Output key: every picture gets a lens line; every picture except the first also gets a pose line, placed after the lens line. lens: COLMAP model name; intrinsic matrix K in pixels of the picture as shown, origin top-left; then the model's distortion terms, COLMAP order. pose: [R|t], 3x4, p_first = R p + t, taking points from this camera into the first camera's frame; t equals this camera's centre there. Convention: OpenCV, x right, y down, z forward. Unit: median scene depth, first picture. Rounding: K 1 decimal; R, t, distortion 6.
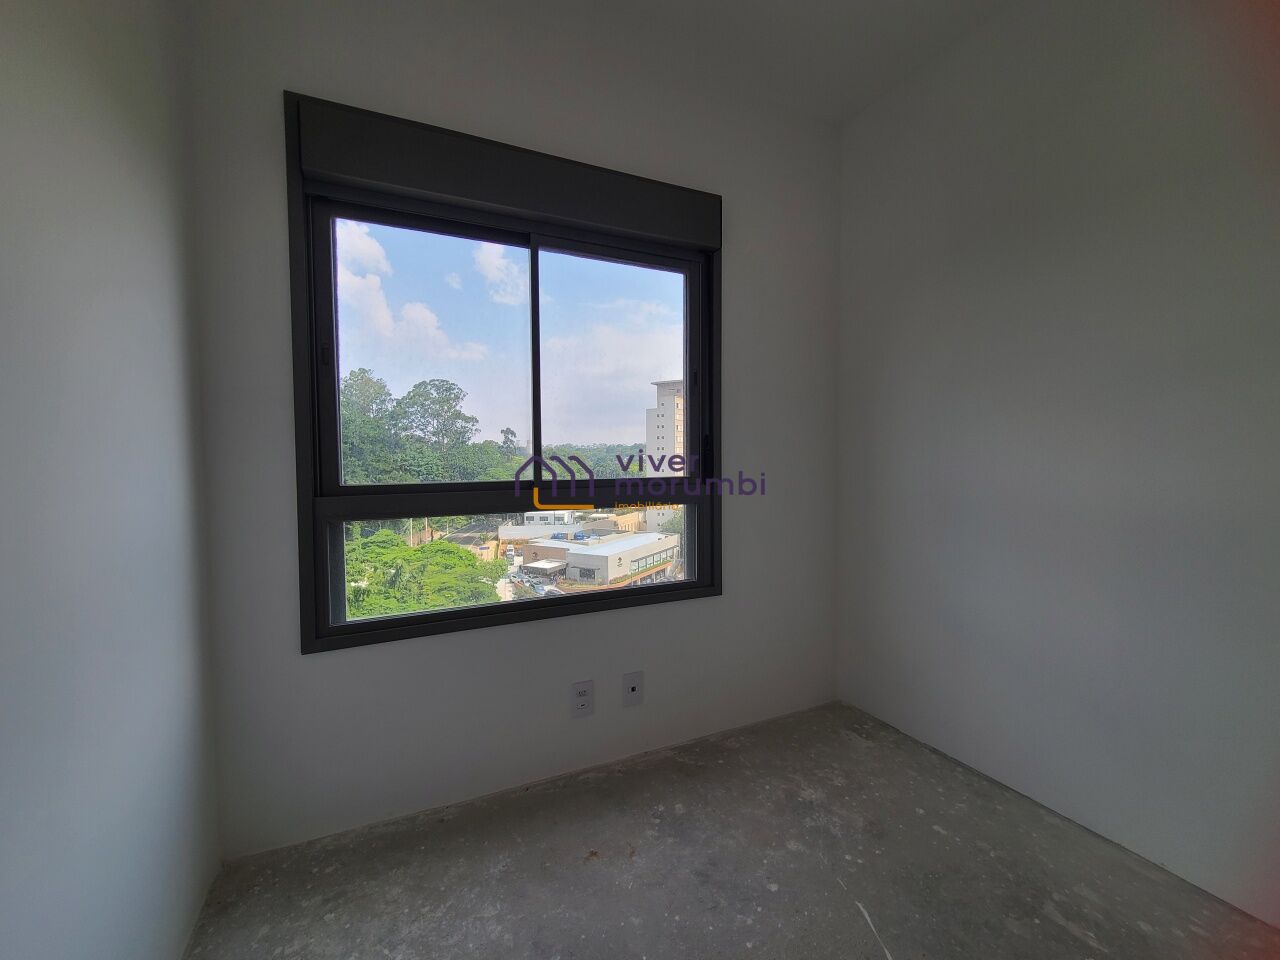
lens RADIAL K [[523.6, 0, 632.7], [0, 523.6, 481.3], [0, 0, 1]] dist [0.001315, -0.000748]
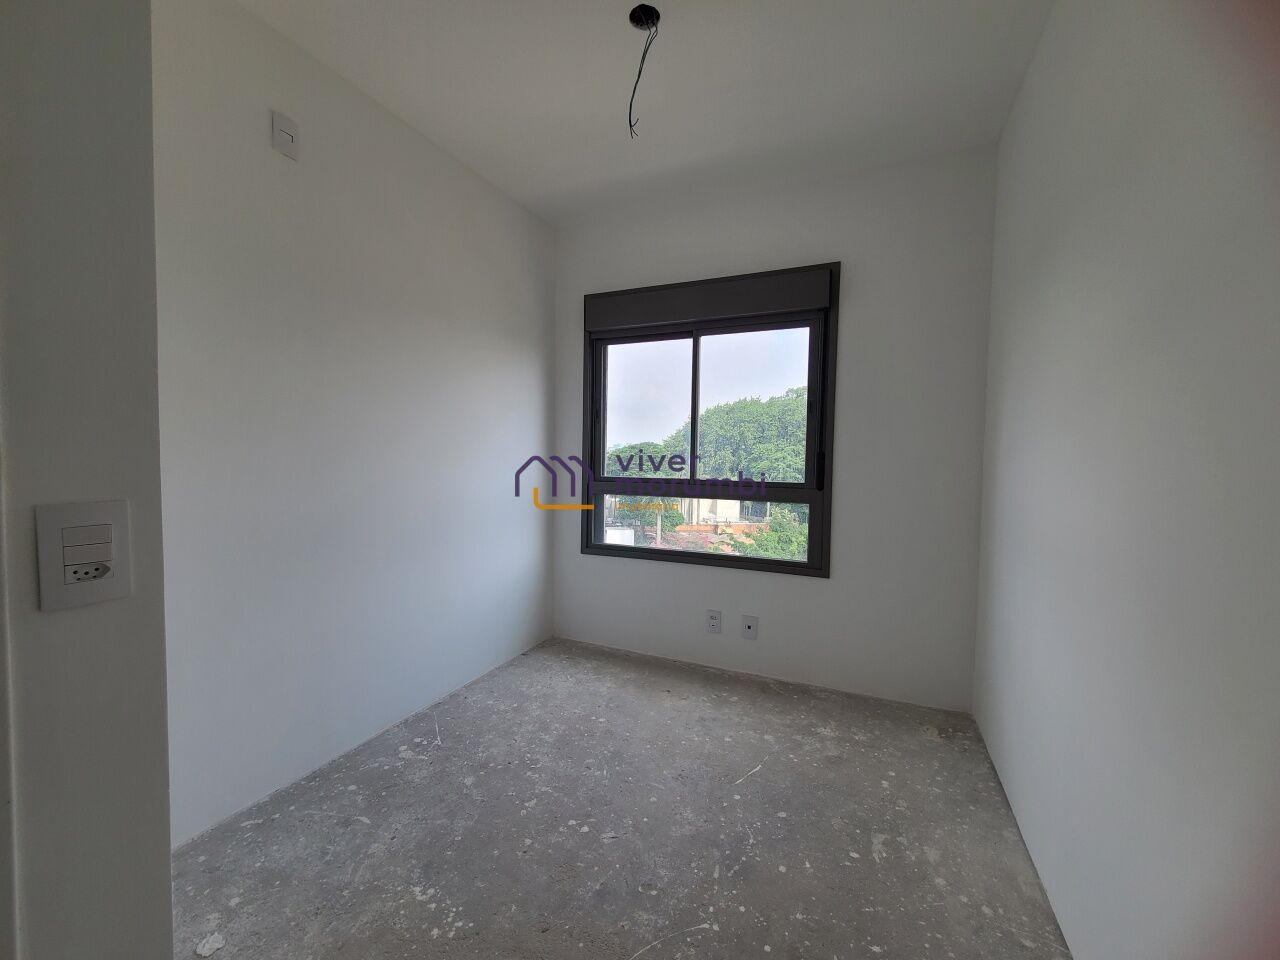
lens RADIAL K [[523.6, 0, 632.7], [0, 523.6, 481.3], [0, 0, 1]] dist [0.001315, -0.000748]
pose [[0.654346, 0.057006, -0.754043, 0.967440], [-0.054244, 0.998124, 0.028387, -0.030783], [0.754247, 0.022327, 0.656211, -0.222331]]
